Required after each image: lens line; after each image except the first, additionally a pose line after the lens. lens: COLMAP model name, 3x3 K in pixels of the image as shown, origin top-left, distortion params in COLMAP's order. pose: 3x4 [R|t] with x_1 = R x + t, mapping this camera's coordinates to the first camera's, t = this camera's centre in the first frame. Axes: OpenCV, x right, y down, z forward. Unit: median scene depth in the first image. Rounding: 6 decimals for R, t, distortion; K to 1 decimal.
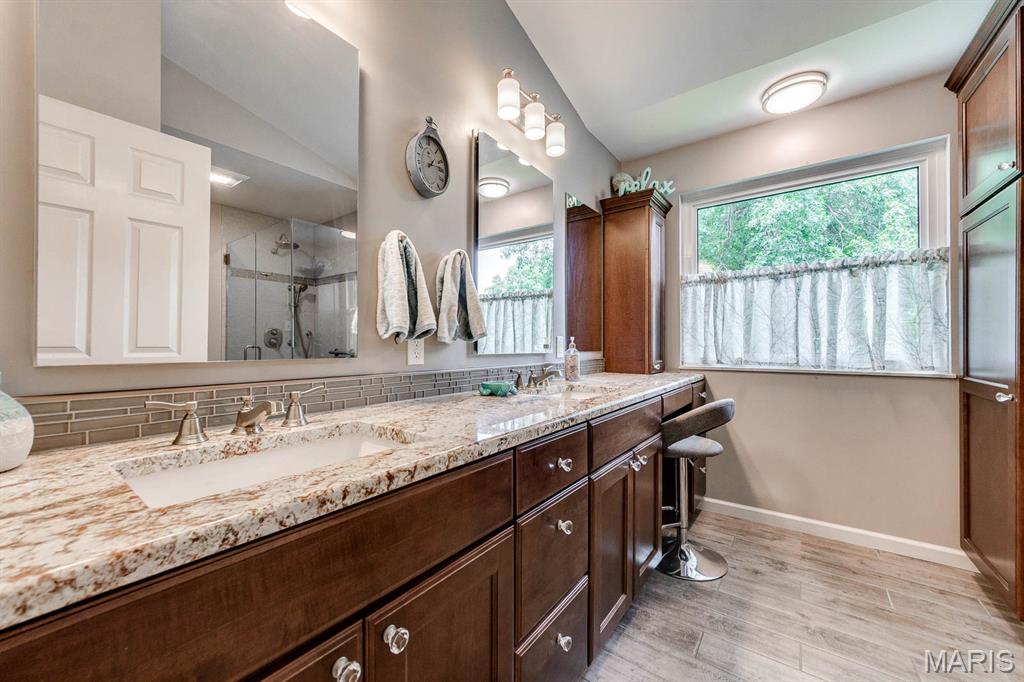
lens RADIAL K [[399.9, 0, 512.0], [0, 399.9, 341.0], [0, 0, 1]] dist [-0.000996, -0.000036]
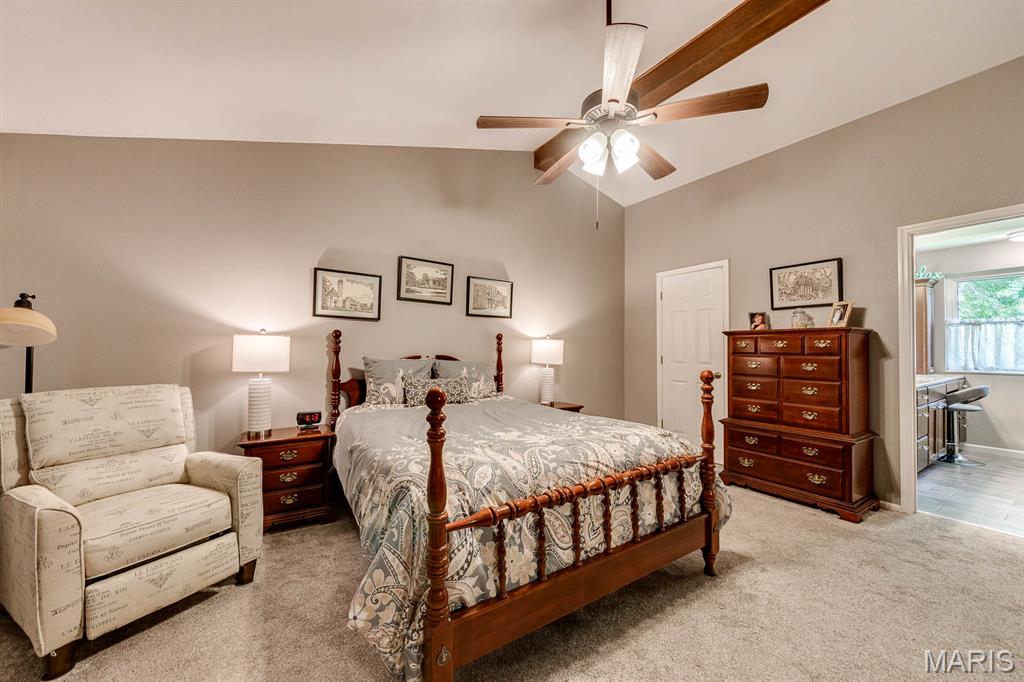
lens RADIAL K [[387.2, 0, 520.5], [0, 387.2, 343.1], [0, 0, 1]] dist [0.011134, 0.000052]
pose [[0.936143, -0.010997, -0.351449, -0.925343], [0.015547, 0.999828, 0.010128, -0.133120], [0.351277, -0.014945, 0.936152, -1.638702]]
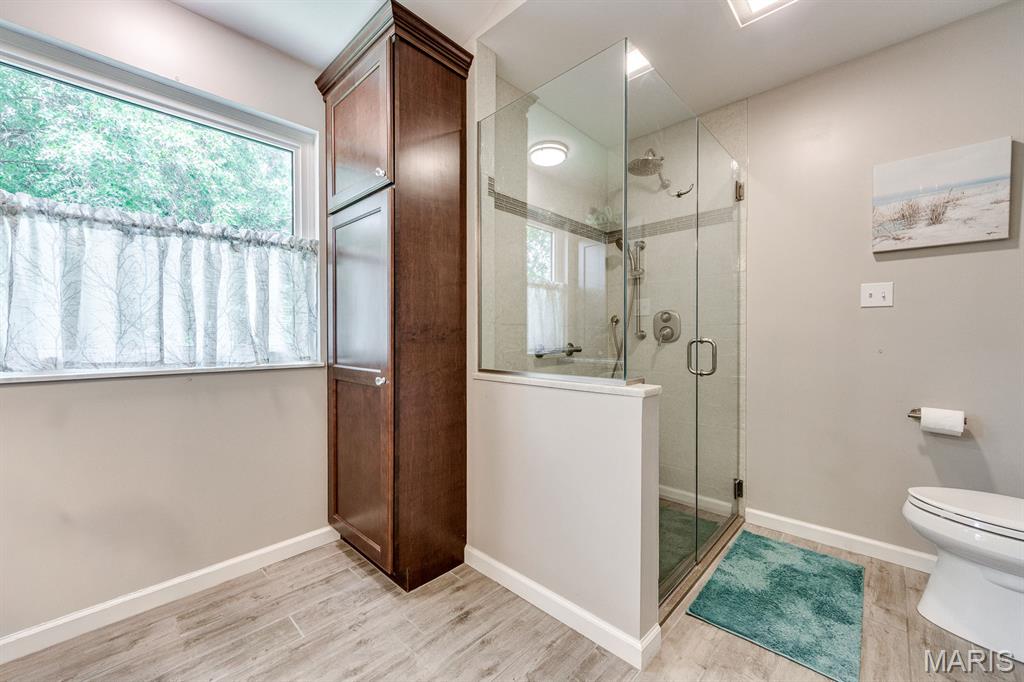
lens RADIAL K [[399.9, 0, 512.0], [0, 399.9, 341.0], [0, 0, 1]] dist [-0.000996, -0.000036]
pose [[0.144606, -0.010358, 0.989435, 0.124200], [-0.005887, 0.999919, 0.011328, 0.010088], [-0.989472, -0.007462, 0.144533, 0.320336]]
